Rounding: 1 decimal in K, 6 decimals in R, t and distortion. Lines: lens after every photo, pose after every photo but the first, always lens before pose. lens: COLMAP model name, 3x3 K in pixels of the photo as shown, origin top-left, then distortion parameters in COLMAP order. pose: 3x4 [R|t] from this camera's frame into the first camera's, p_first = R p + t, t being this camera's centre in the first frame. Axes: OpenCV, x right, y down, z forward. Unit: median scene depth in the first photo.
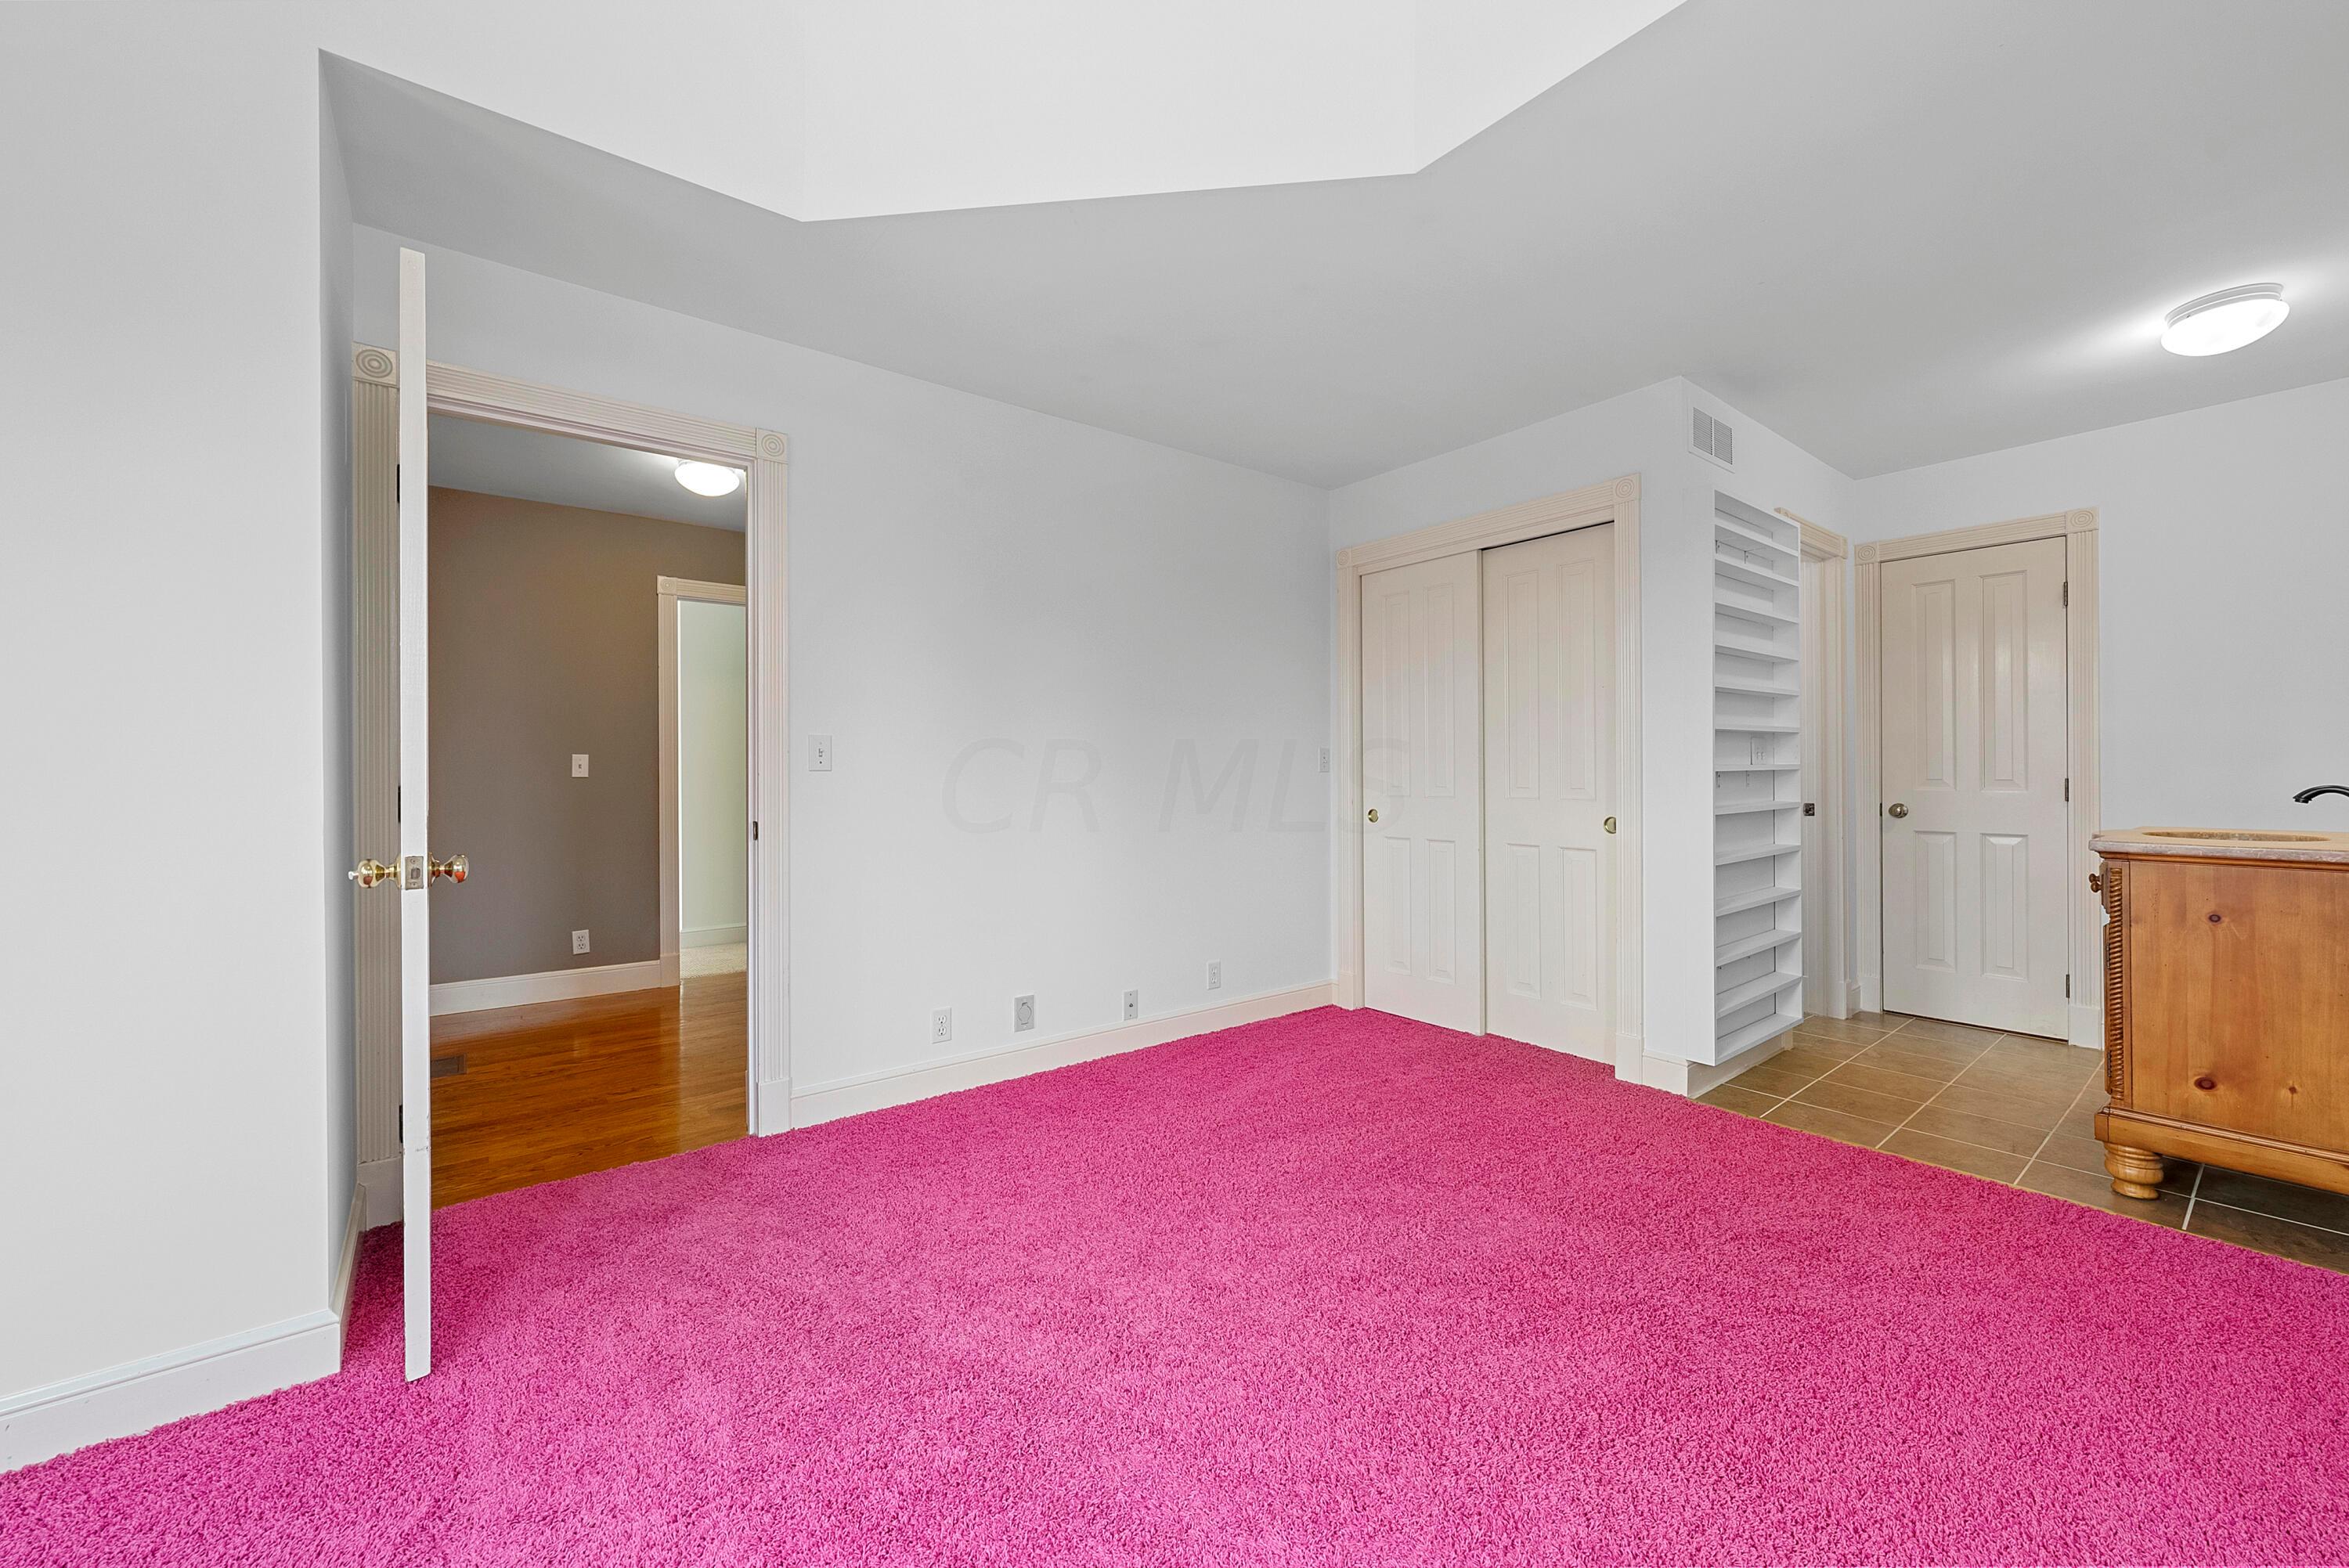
lens RADIAL K [[930.7, 0, 1178.5], [0, 930.7, 774.0], [0, 0, 1]] dist [-0.000088, 0.000049]
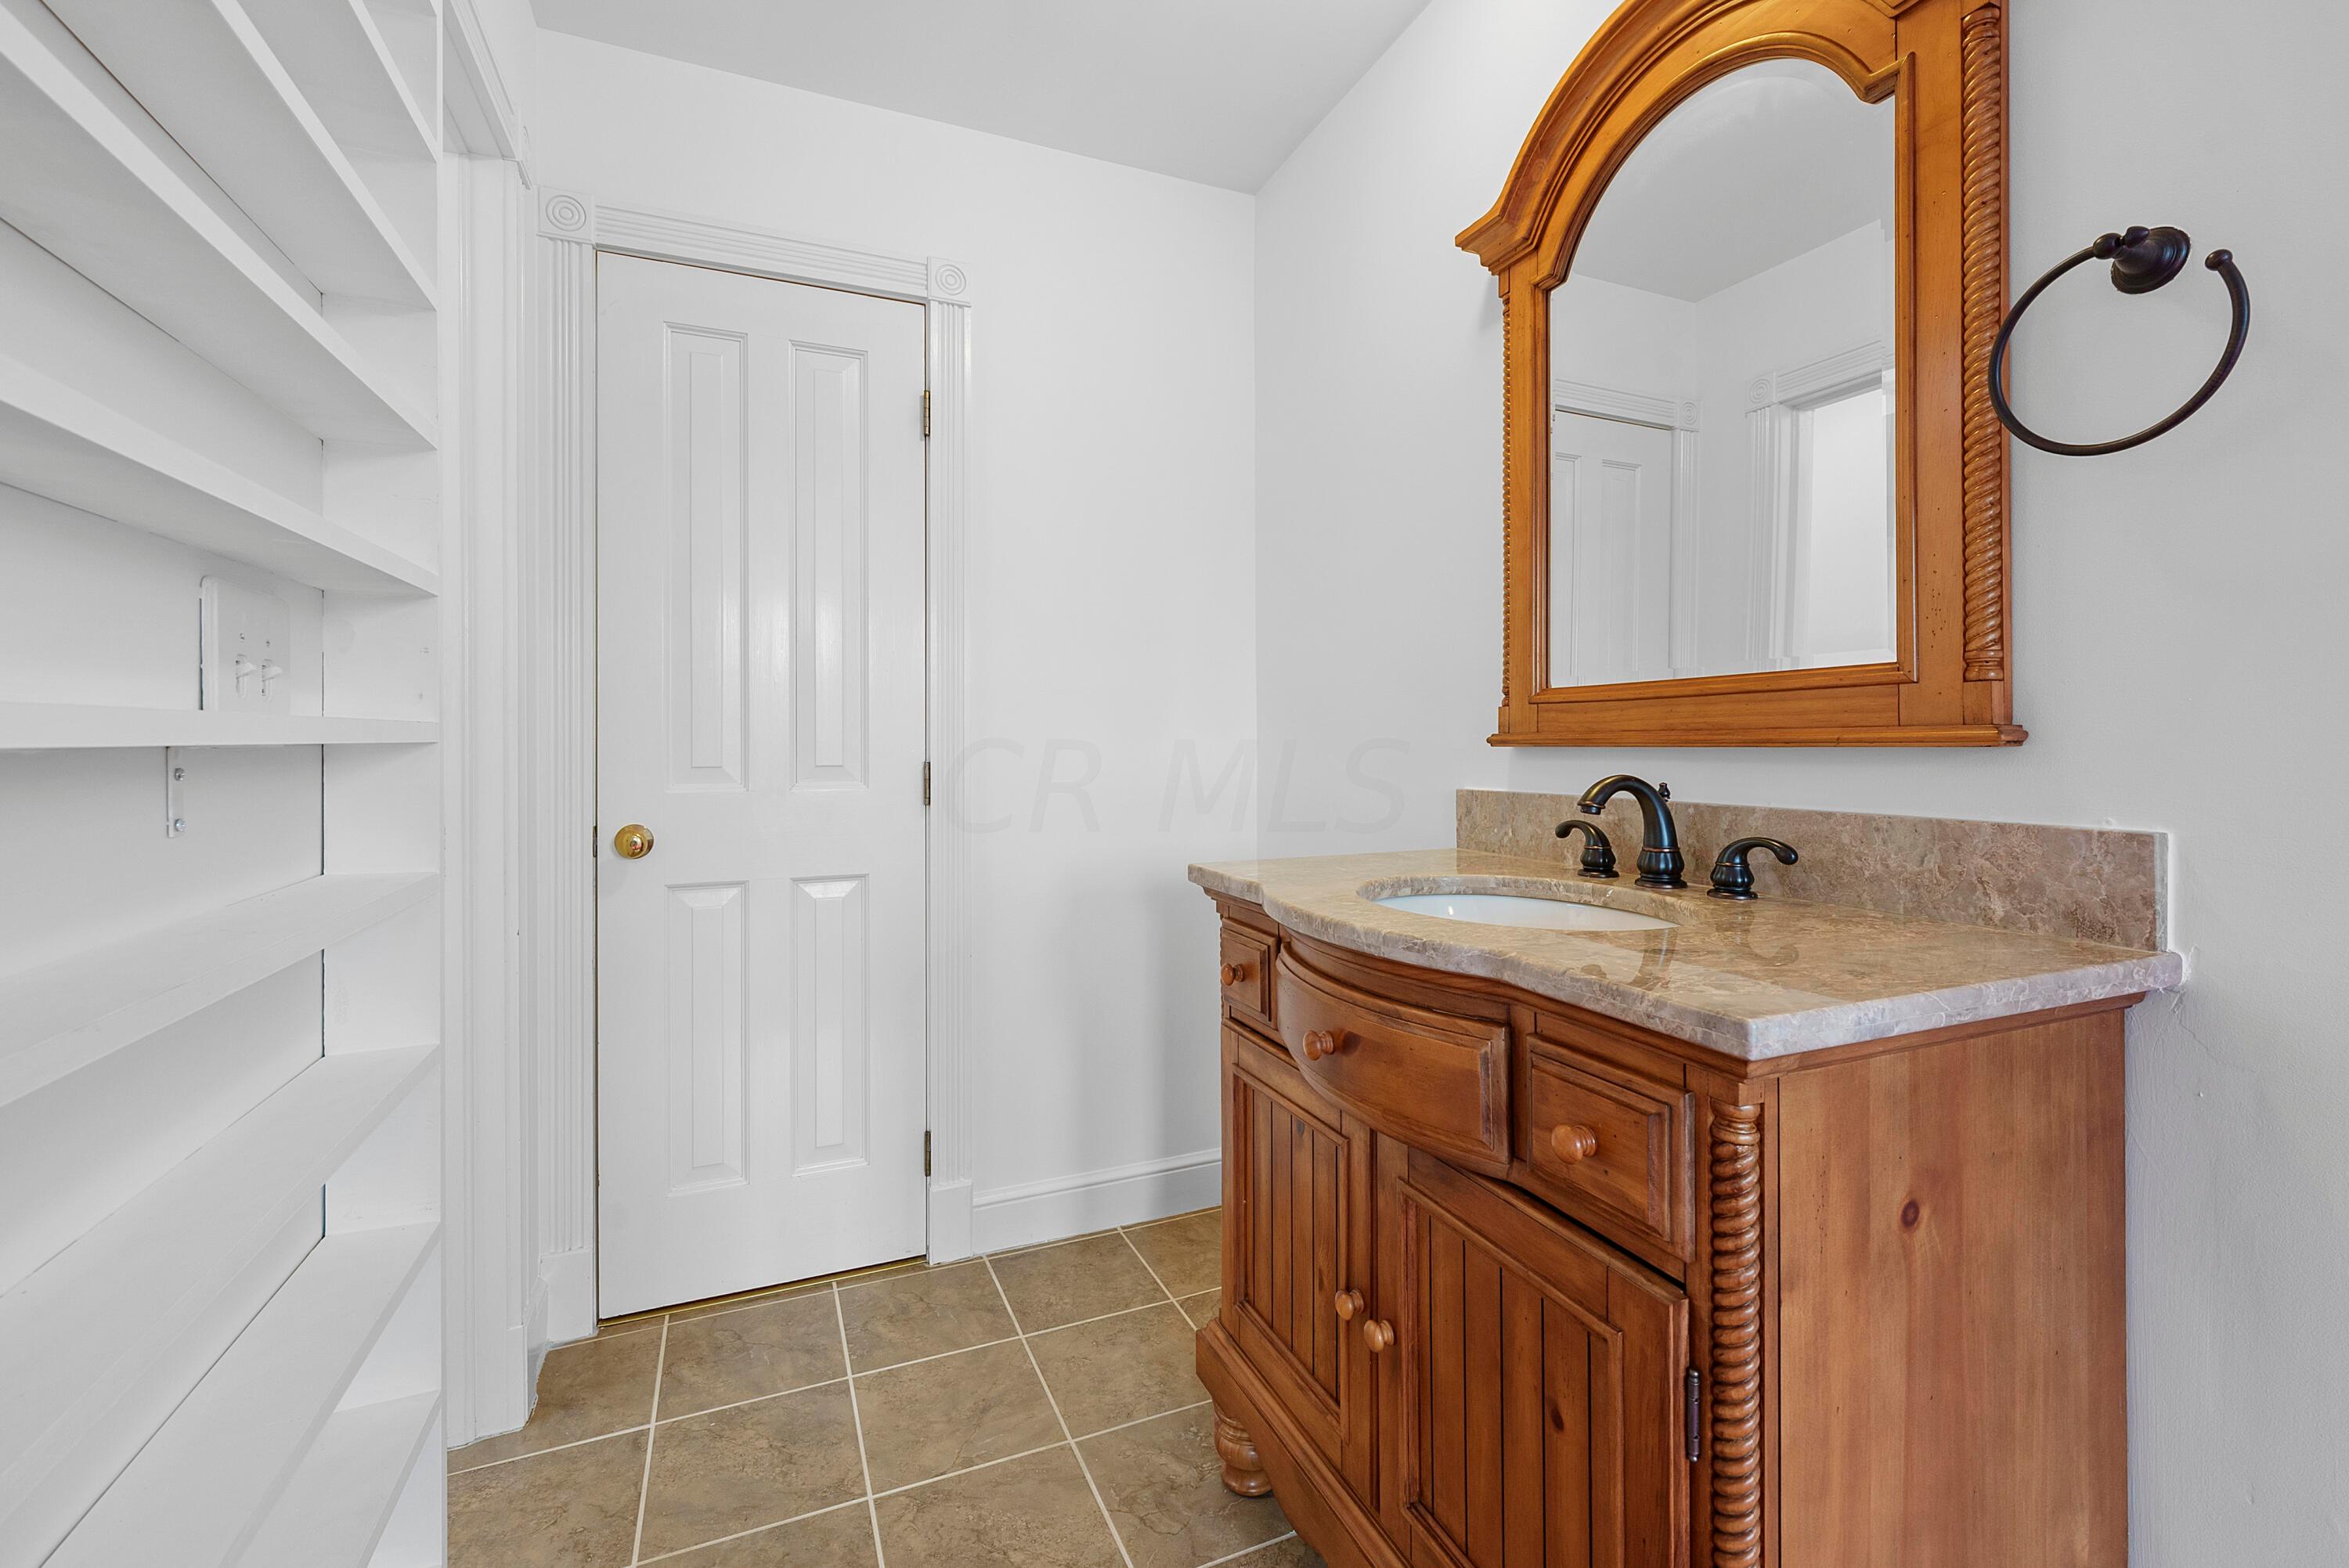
lens RADIAL K [[992.9, 0, 1176.0], [0, 992.9, 741.4], [0, 0, 1]] dist [-0.004216, -0.000374]
pose [[0.271182, 0.007562, 0.962498, 0.659632], [0.004160, 0.999951, -0.009028, -0.002381], [-0.962519, 0.006452, 0.271137, 1.044284]]
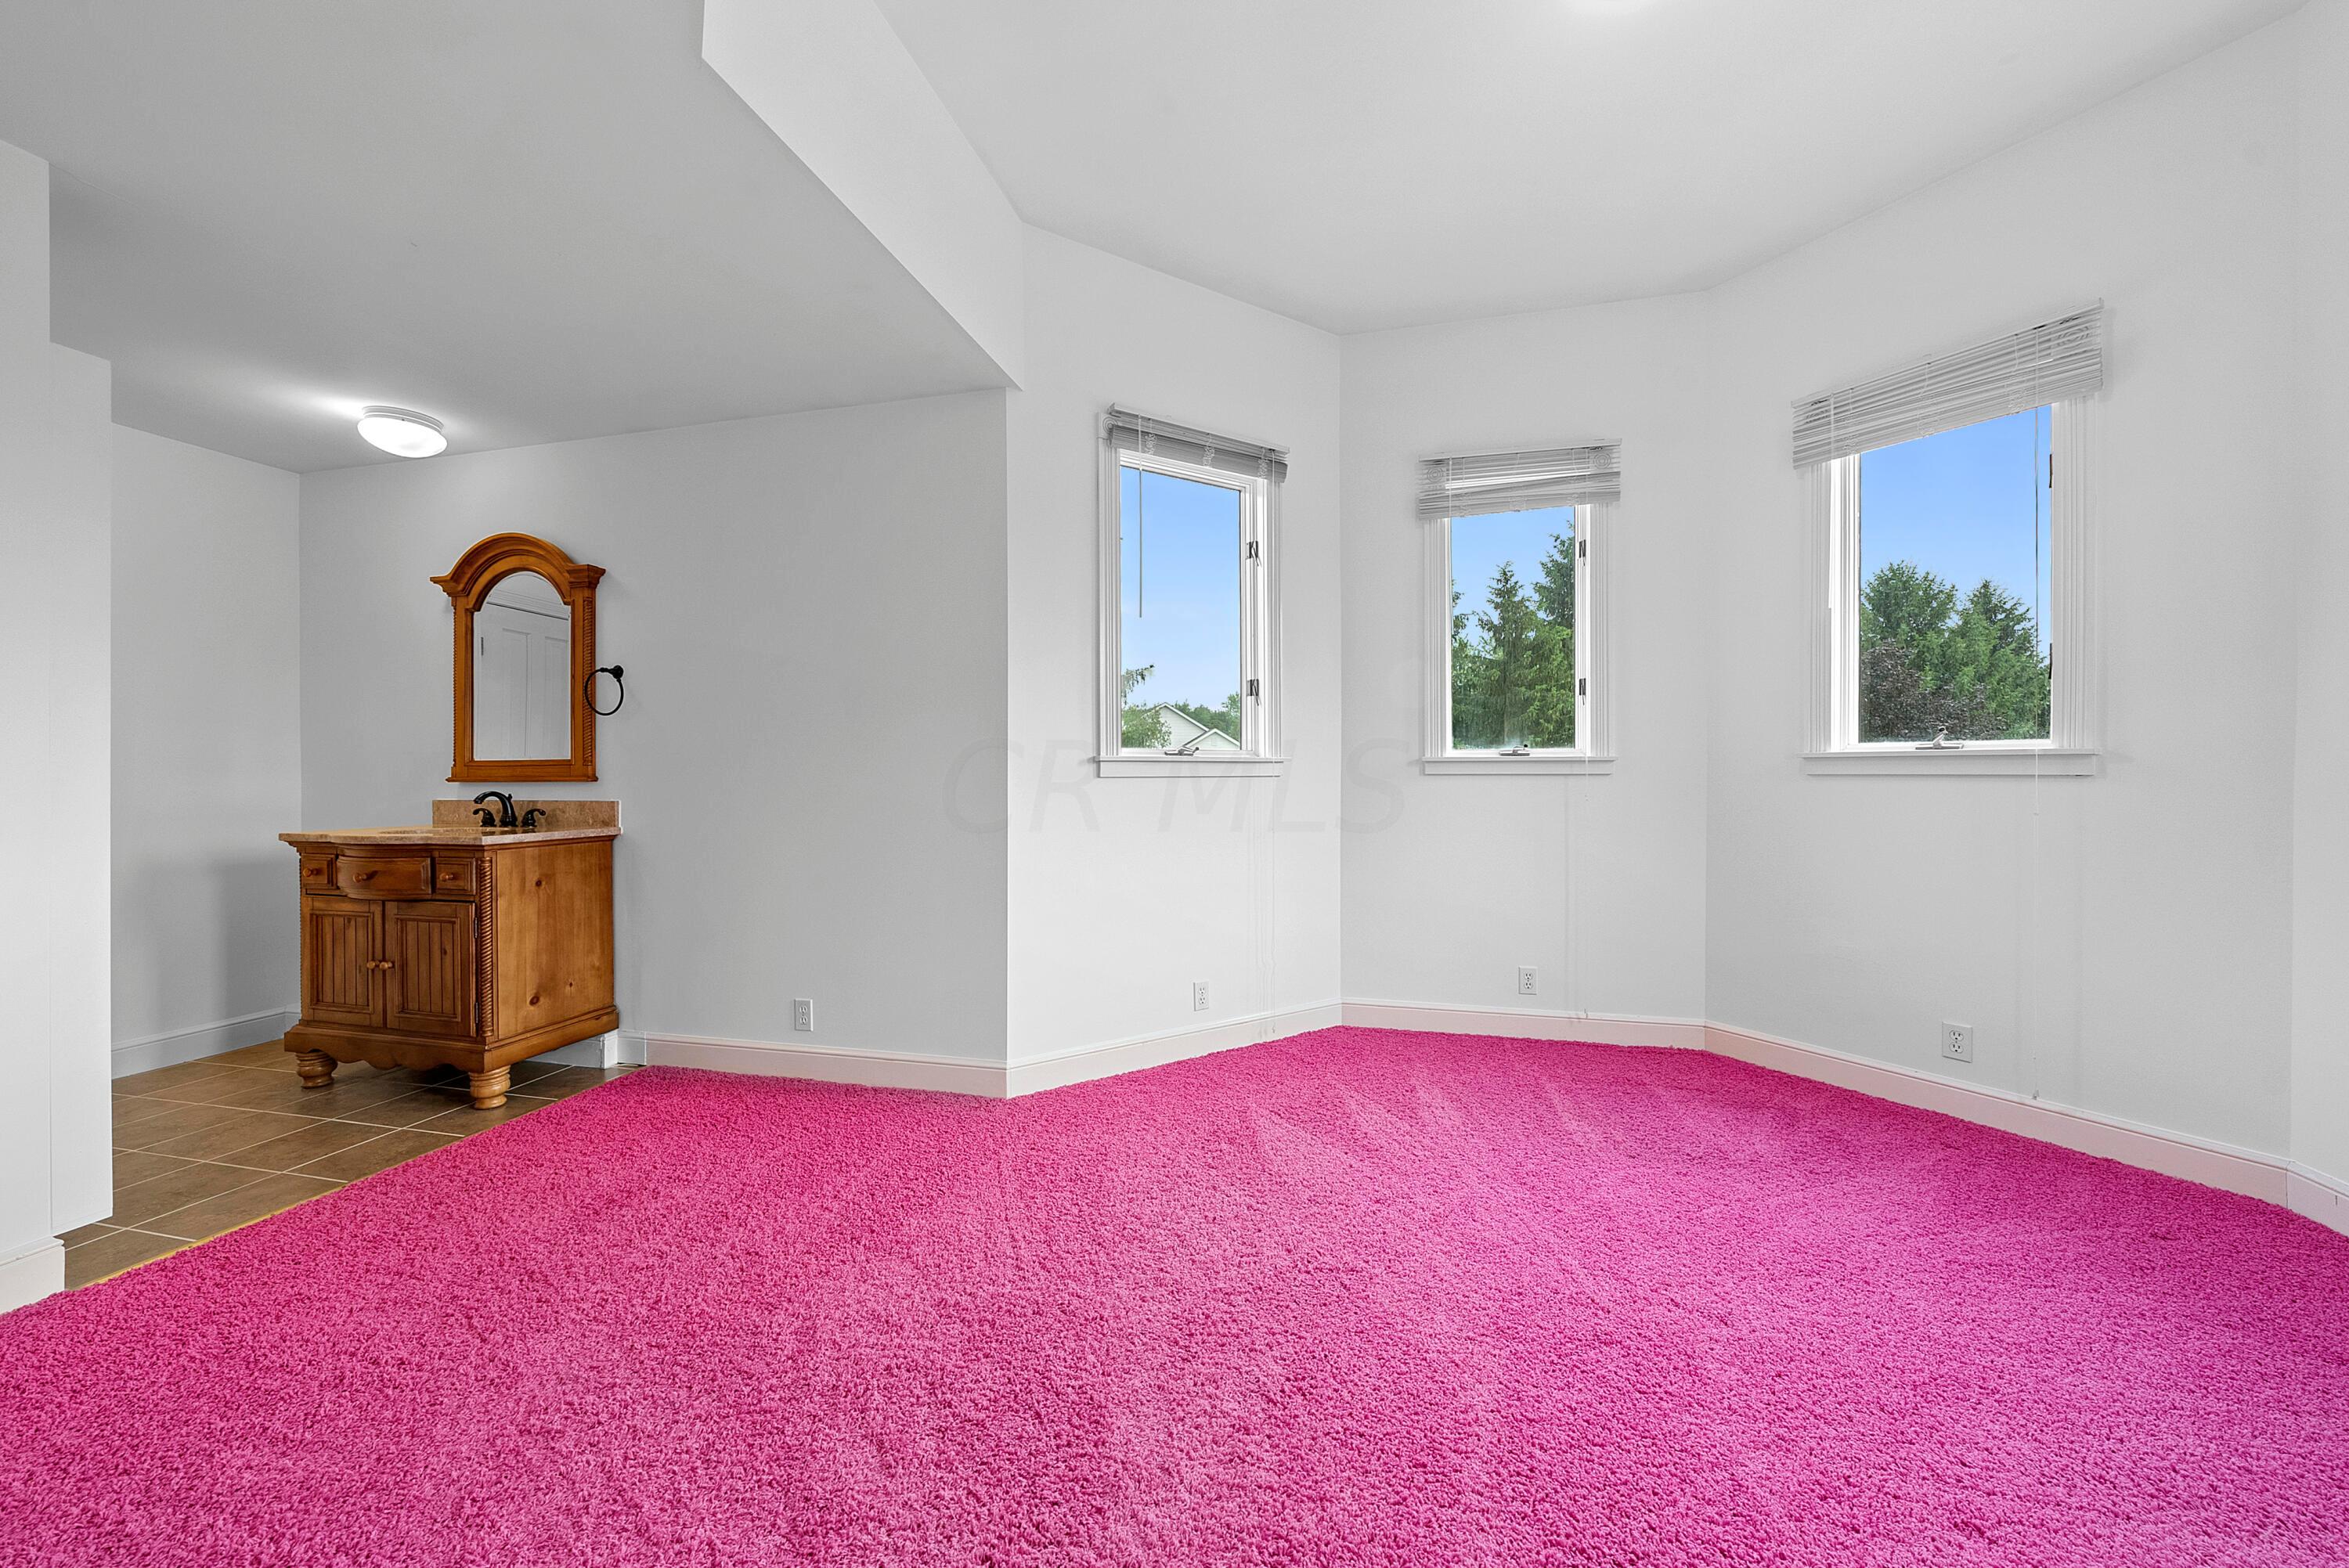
lens RADIAL K [[848.6, 0, 1172.5], [0, 848.6, 776.0], [0, 0, 1]] dist [-0.000062, -0.000028]
pose [[-0.613235, 0.006766, 0.789871, -0.487164], [0.009024, 0.999958, -0.001560, -0.001140], [-0.789849, 0.006171, -0.613271, 0.937675]]
